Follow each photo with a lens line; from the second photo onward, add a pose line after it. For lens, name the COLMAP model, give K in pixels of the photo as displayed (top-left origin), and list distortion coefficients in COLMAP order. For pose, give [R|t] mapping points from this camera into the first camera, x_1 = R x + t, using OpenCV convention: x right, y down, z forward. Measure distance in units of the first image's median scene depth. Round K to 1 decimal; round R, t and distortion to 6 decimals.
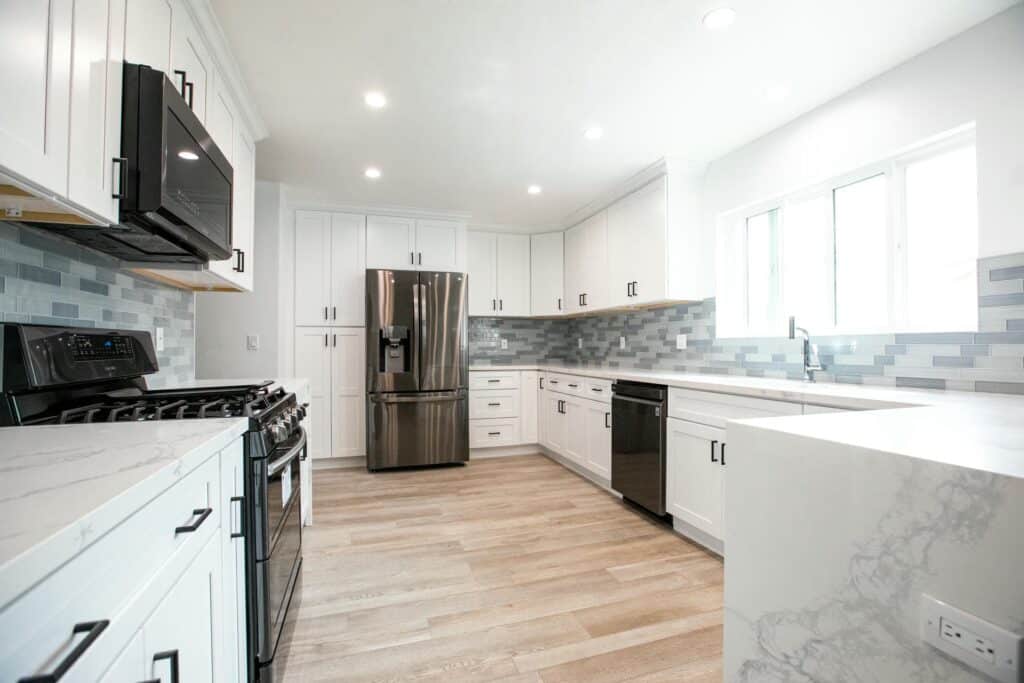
lens RADIAL K [[472.5, 0, 518.2], [0, 472.5, 342.8], [0, 0, 1]] dist [-0.059189, 0.024633]
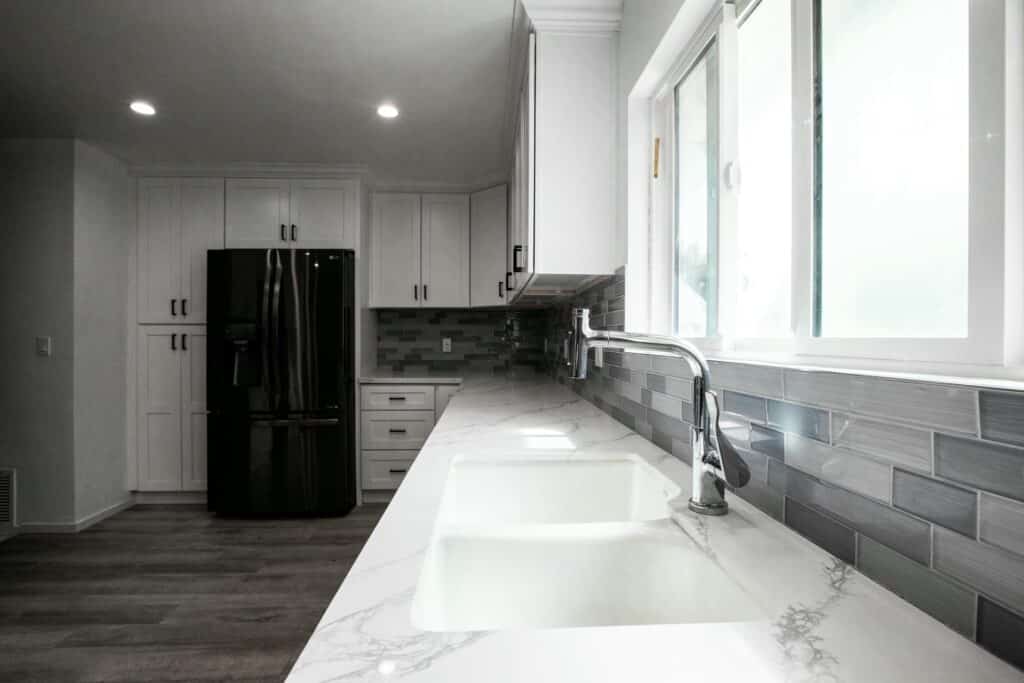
lens RADIAL K [[485.3, 0, 512.0], [0, 485.3, 341.5], [0, 0, 1]] dist [-0.055064, 0.020131]
pose [[0.963934, 0.007820, -0.266025, 0.367138], [-0.002745, 0.999807, 0.019443, -0.024451], [0.266126, -0.018012, 0.963770, 0.401646]]
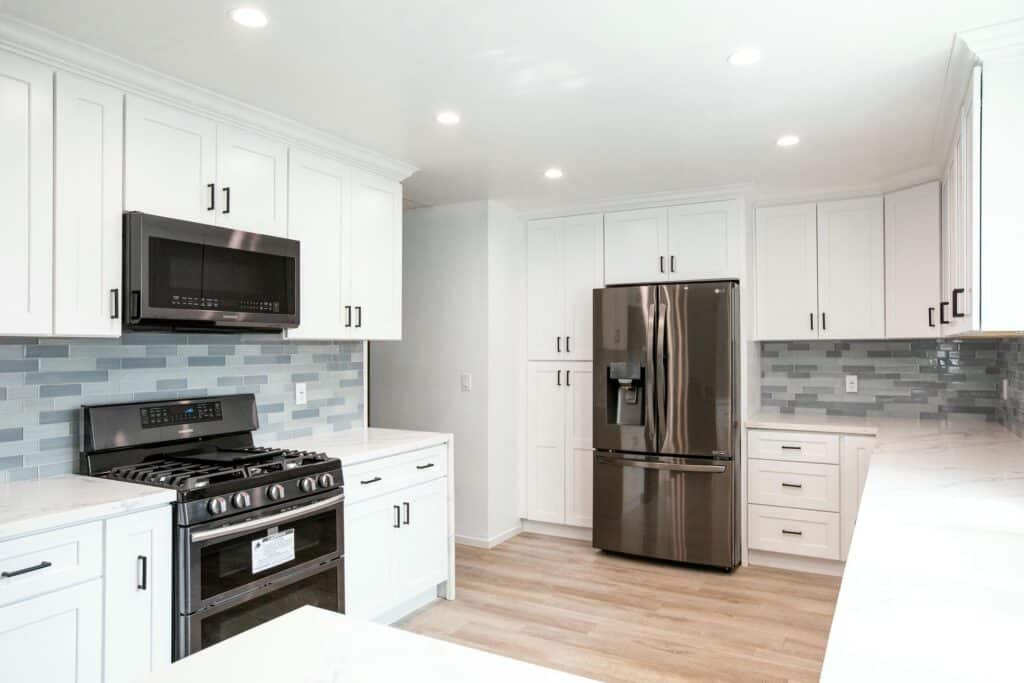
lens RADIAL K [[681.2, 0, 510.7], [0, 681.2, 344.7], [0, 0, 1]] dist [-0.000772, 0.002993]
pose [[0.671392, -0.002612, -0.741098, 0.428291], [0.007366, 0.999968, 0.003148, -0.070430], [0.741066, -0.007573, 0.671390, 0.153811]]
